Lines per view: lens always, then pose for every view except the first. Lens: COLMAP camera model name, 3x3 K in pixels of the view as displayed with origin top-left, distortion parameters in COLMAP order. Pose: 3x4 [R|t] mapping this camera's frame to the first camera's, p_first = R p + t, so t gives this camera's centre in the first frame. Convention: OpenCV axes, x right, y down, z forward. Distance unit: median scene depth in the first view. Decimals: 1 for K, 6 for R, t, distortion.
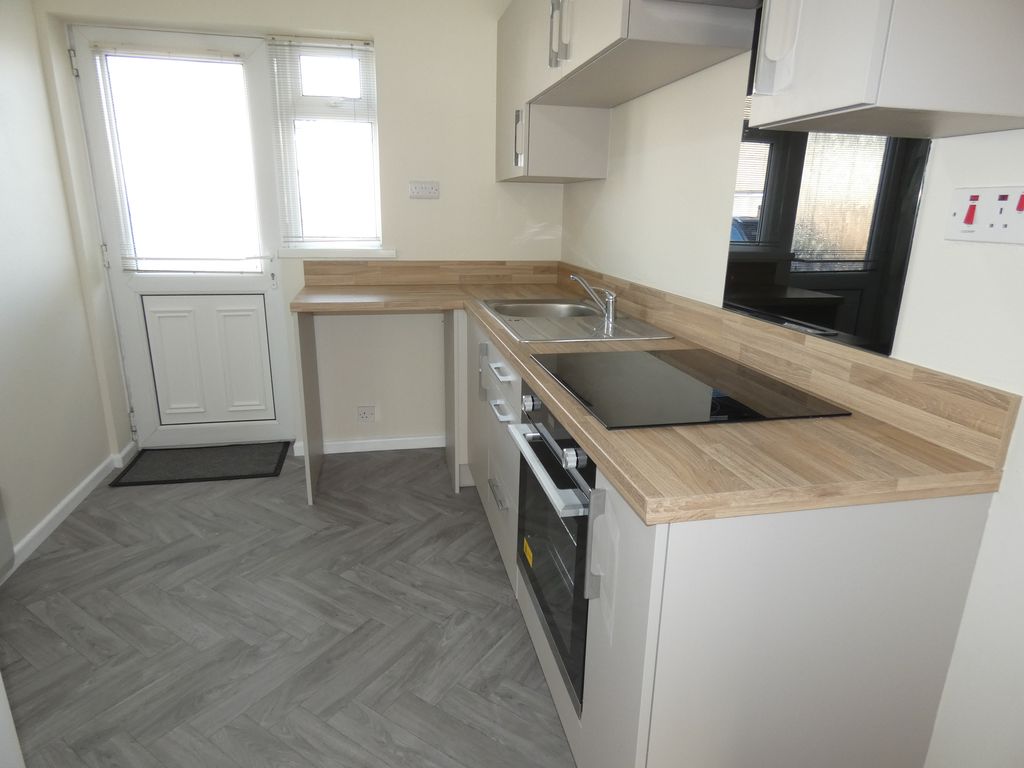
lens RADIAL K [[616.1, 0, 512.9], [0, 616.1, 386.5], [0, 0, 1]] dist [-0.006027, -0.003736]
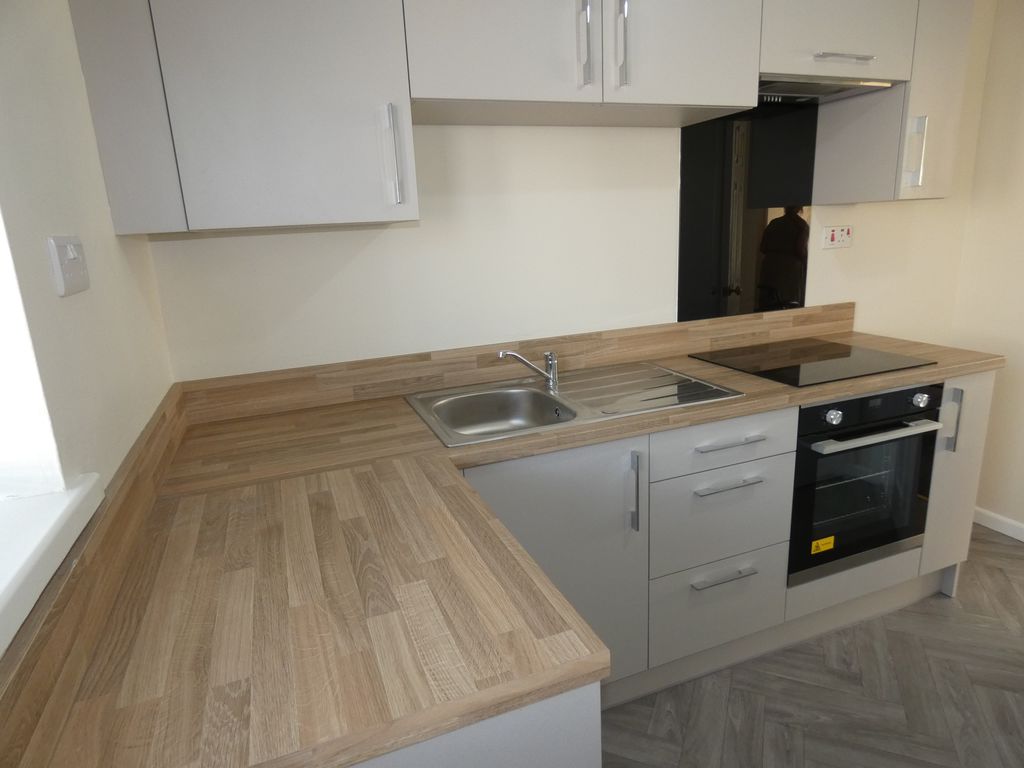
lens RADIAL K [[616.1, 0, 513.1], [0, 616.1, 381.9], [0, 0, 1]] dist [-0.006027, -0.003736]
pose [[-0.159207, -0.245530, 0.956226, -1.036327], [0.318241, 0.904113, 0.285135, -0.587362], [-0.934546, 0.349706, -0.065803, 1.735319]]
